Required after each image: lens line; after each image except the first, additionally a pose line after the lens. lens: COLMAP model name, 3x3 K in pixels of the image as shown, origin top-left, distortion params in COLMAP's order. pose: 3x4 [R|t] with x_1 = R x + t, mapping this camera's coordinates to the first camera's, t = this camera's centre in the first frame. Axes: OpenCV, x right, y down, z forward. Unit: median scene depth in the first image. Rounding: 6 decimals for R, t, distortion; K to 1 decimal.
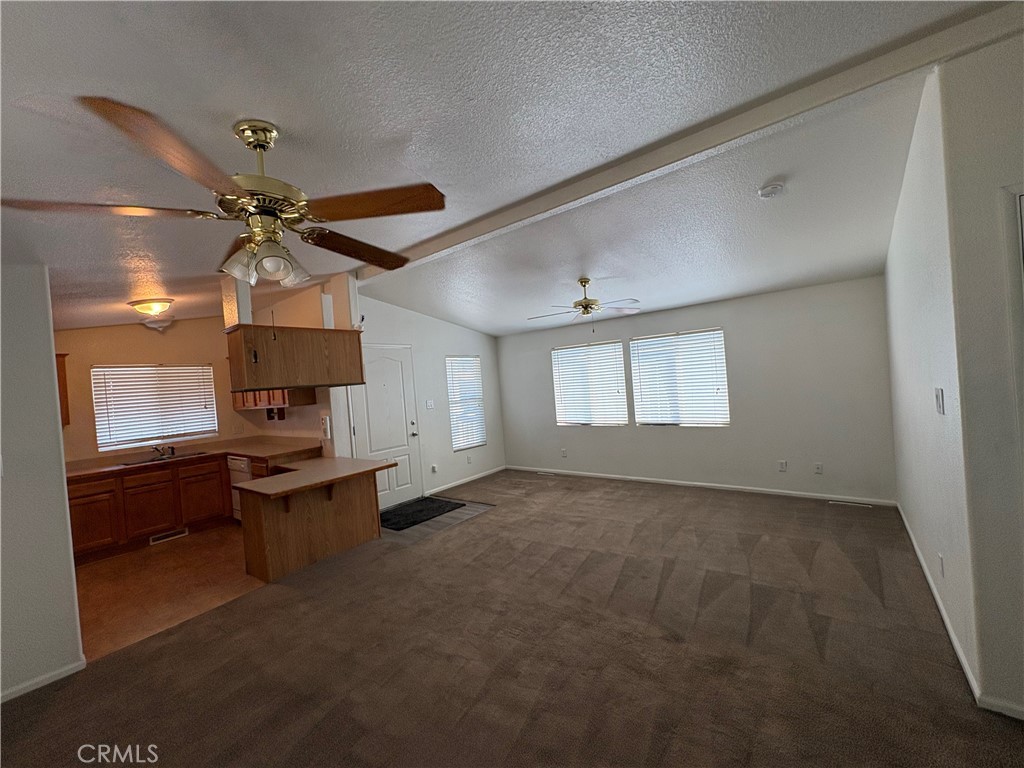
lens RADIAL K [[411.8, 0, 512.5], [0, 411.8, 381.9], [0, 0, 1]] dist [0.001400, -0.000189]
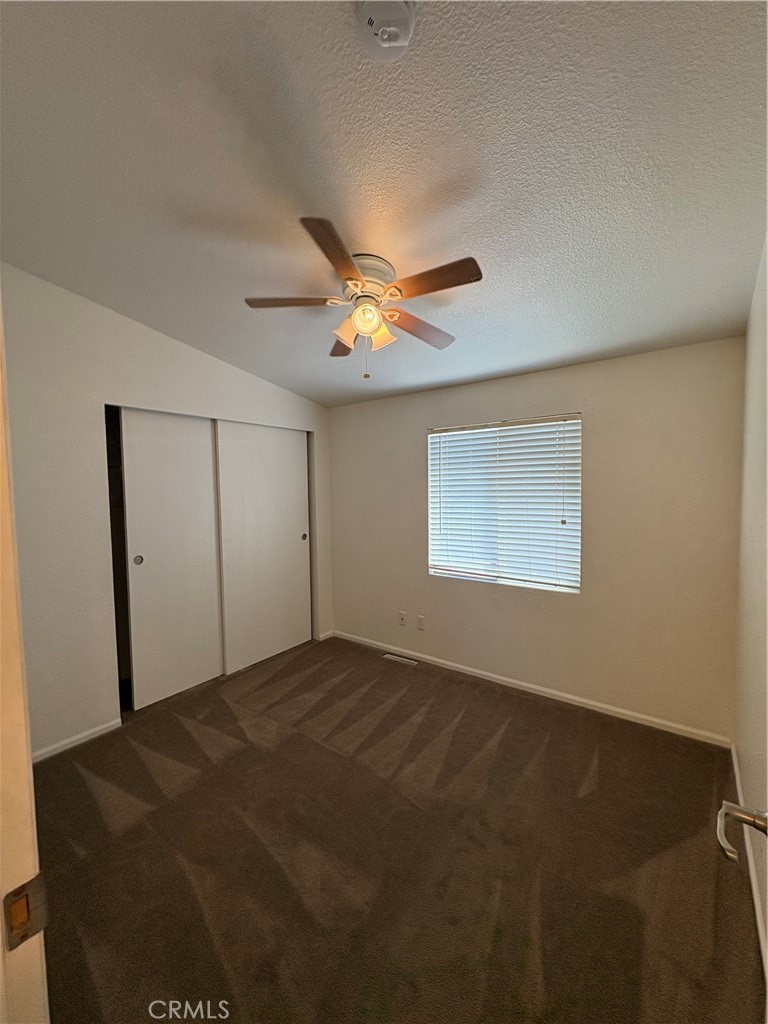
lens RADIAL K [[411.8, 0, 387.9], [0, 411.8, 517.3], [0, 0, 1]] dist [0.001400, -0.000189]
pose [[0.996850, 0.062795, 0.048454, 0.033376], [-0.065104, 0.996741, 0.047629, 0.013077], [-0.045305, -0.050634, 0.997689, 0.629731]]
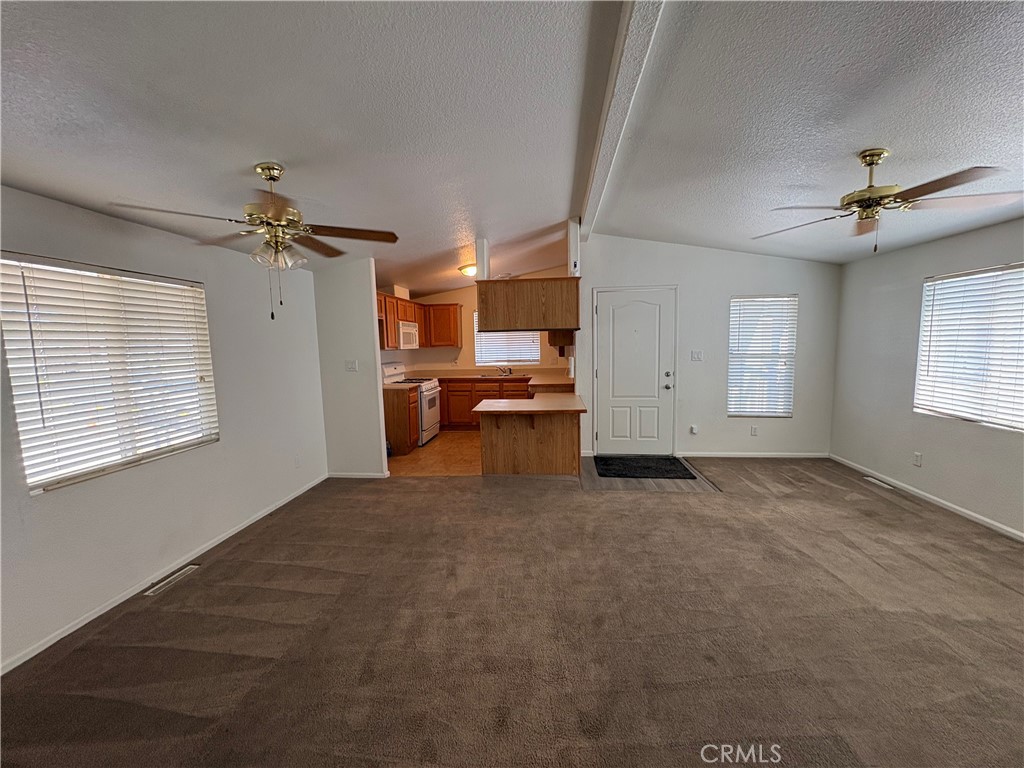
lens RADIAL K [[411.8, 0, 510.5], [0, 411.8, 385.6], [0, 0, 1]] dist [0.001400, -0.000189]
pose [[0.528802, 0.154723, -0.834524, 0.387928], [-0.021108, 0.985337, 0.169309, -0.024844], [0.848483, -0.071916, 0.524314, 0.273226]]
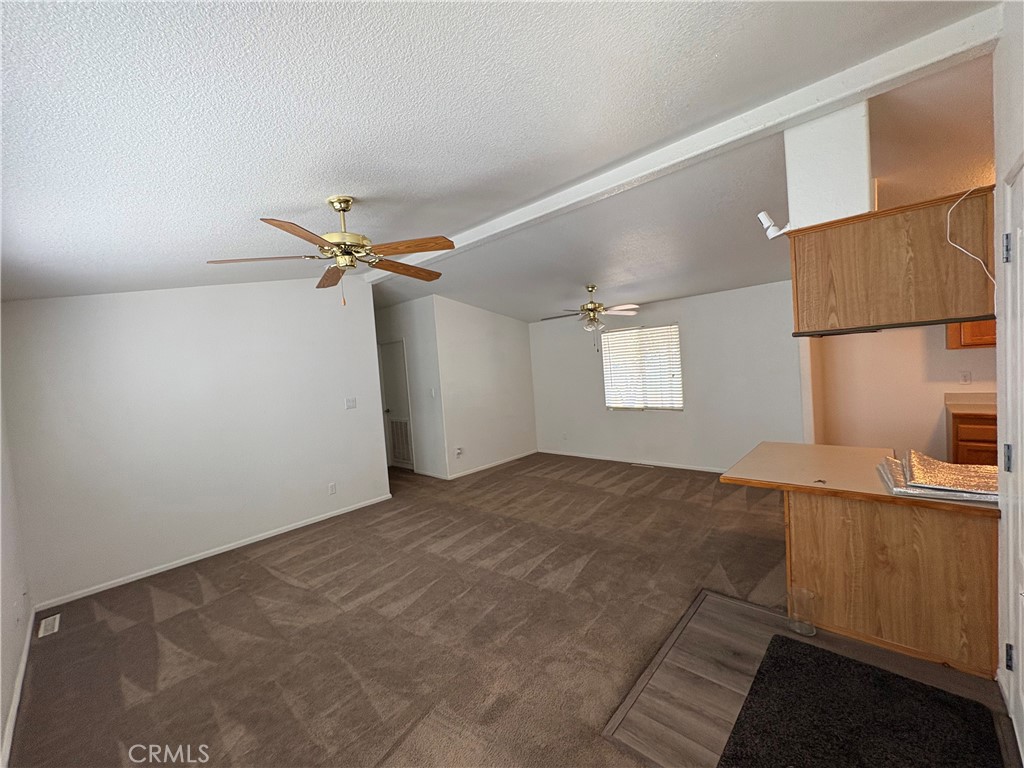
lens RADIAL K [[411.8, 0, 513.4], [0, 411.8, 393.1], [0, 0, 1]] dist [0.001400, -0.000189]
pose [[-0.986787, 0.137580, 0.085577, -0.038500], [0.143290, 0.987571, 0.064588, -0.007260], [-0.075627, 0.075997, -0.994236, 1.381212]]
